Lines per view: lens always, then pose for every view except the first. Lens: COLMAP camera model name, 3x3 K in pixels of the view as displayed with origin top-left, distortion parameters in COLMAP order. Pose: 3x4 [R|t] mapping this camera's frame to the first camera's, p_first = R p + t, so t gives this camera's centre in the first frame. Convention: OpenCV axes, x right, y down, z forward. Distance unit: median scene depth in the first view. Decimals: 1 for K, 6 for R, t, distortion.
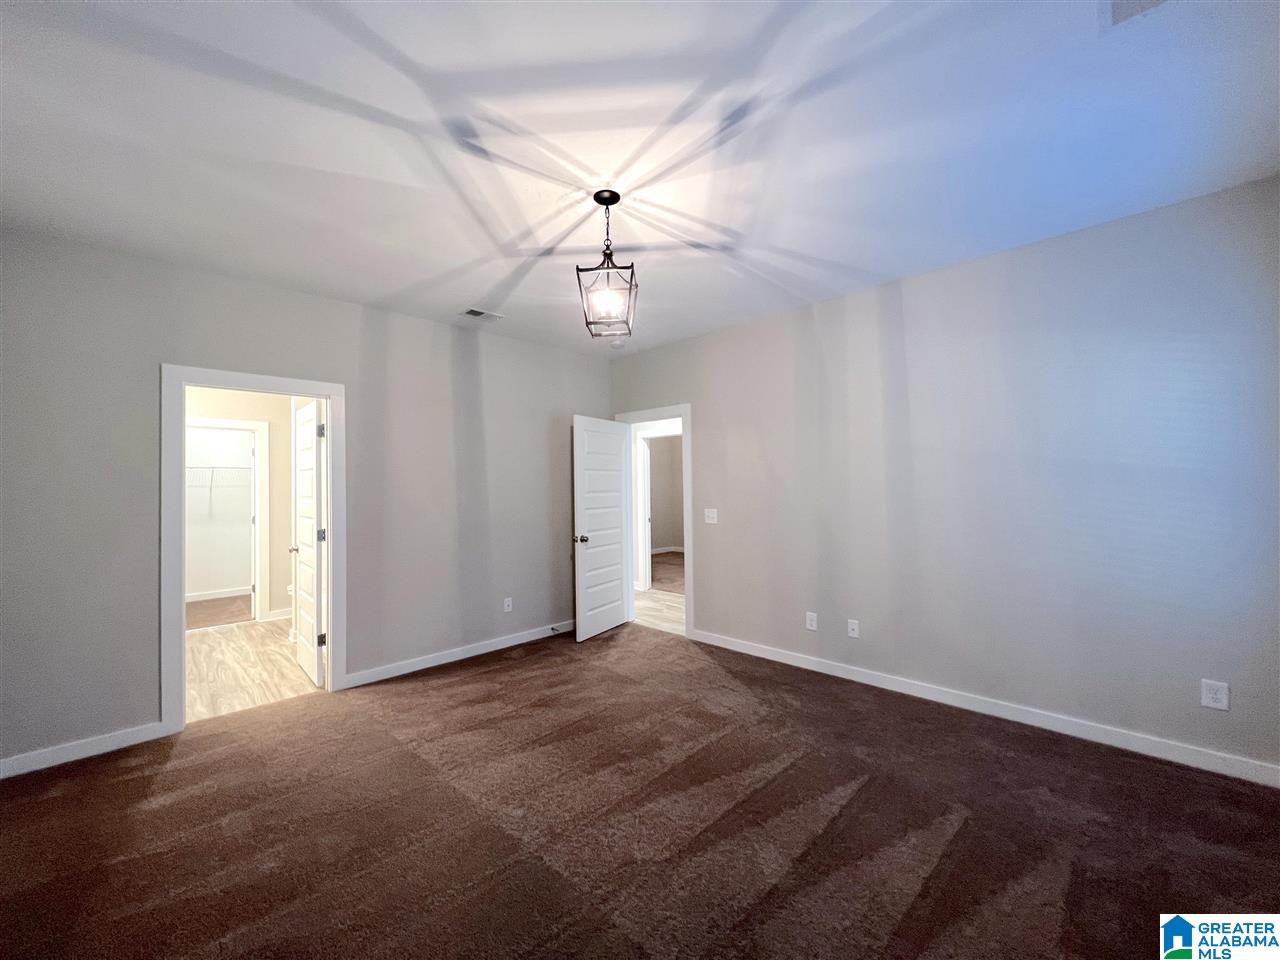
lens RADIAL K [[514.1, 0, 638.9], [0, 514.1, 477.5], [0, 0, 1]] dist [-0.001834, 0.000664]
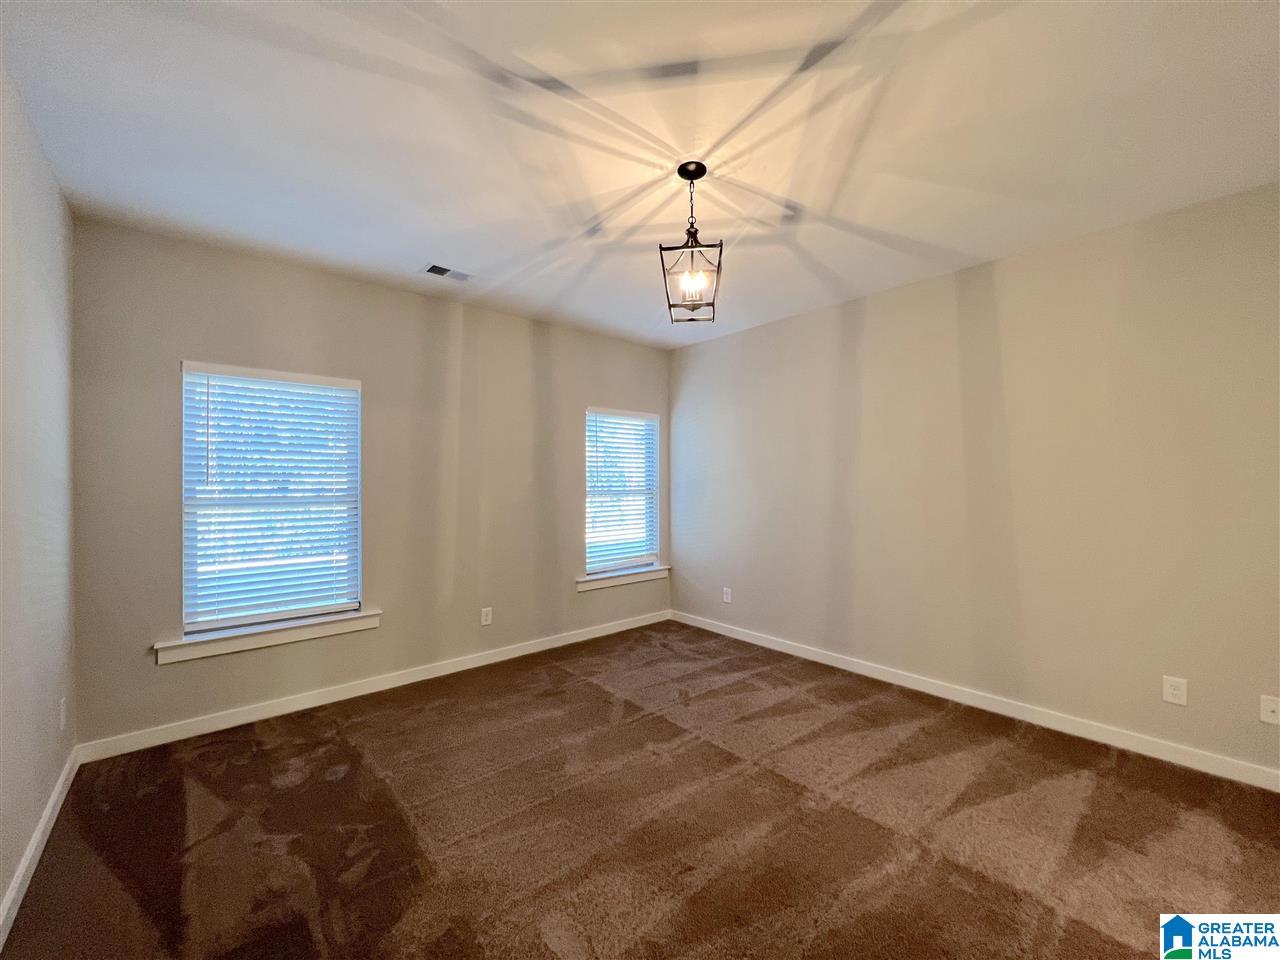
lens RADIAL K [[514.1, 0, 640.0], [0, 514.1, 475.9], [0, 0, 1]] dist [-0.001834, 0.000664]
pose [[-0.997331, 0.017144, 0.070974, -0.022803], [0.015190, 0.999493, -0.027984, 0.024253], [-0.071418, -0.026832, -0.997086, 1.713914]]
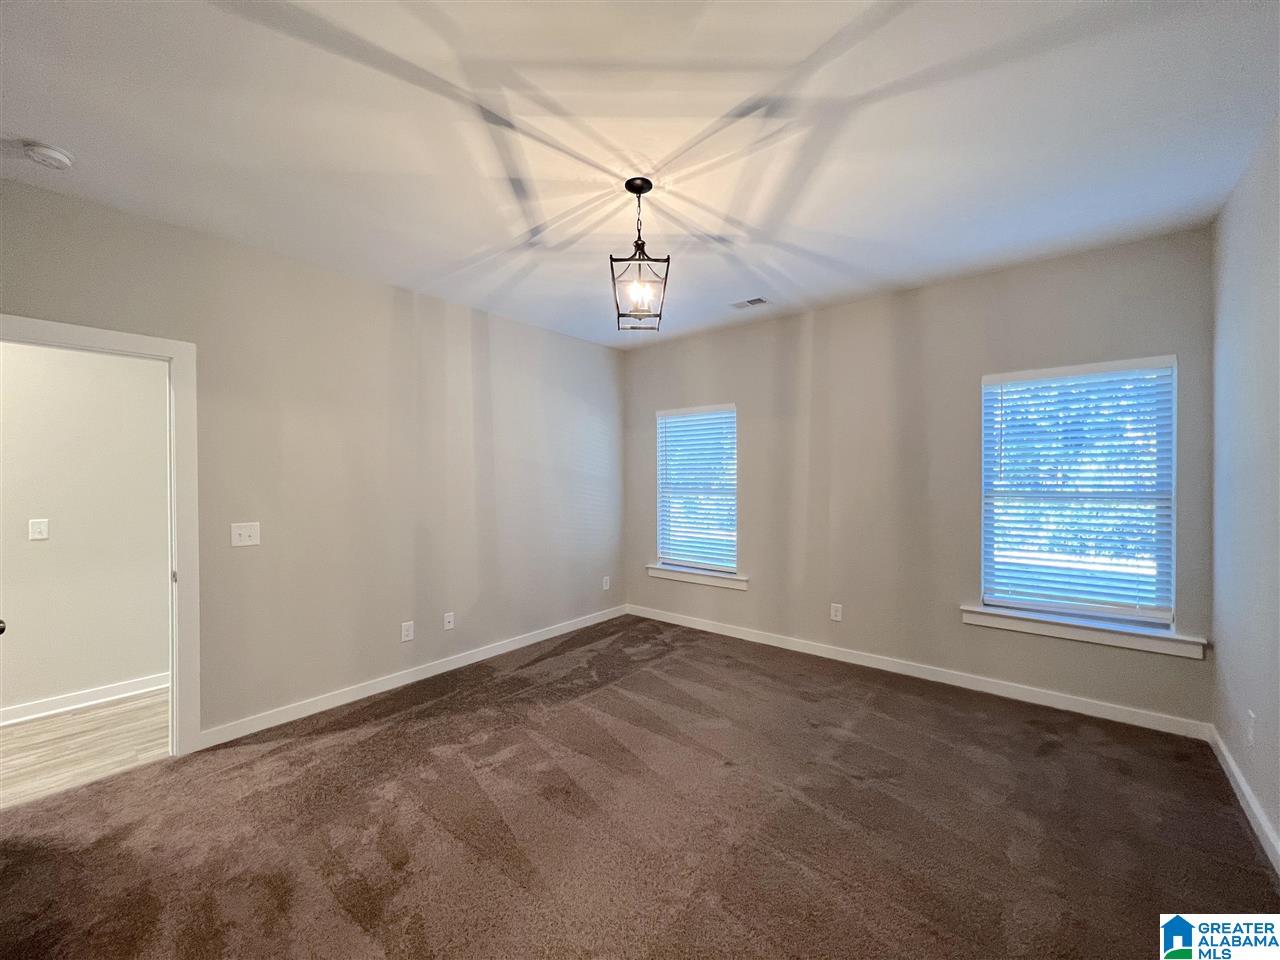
lens RADIAL K [[514.1, 0, 637.9], [0, 514.1, 475.2], [0, 0, 1]] dist [-0.001834, 0.000664]
pose [[-0.090017, 0.017765, 0.995782, -0.910474], [-0.009684, 0.999778, -0.018711, 0.016491], [-0.995893, -0.011327, -0.089825, 0.970110]]
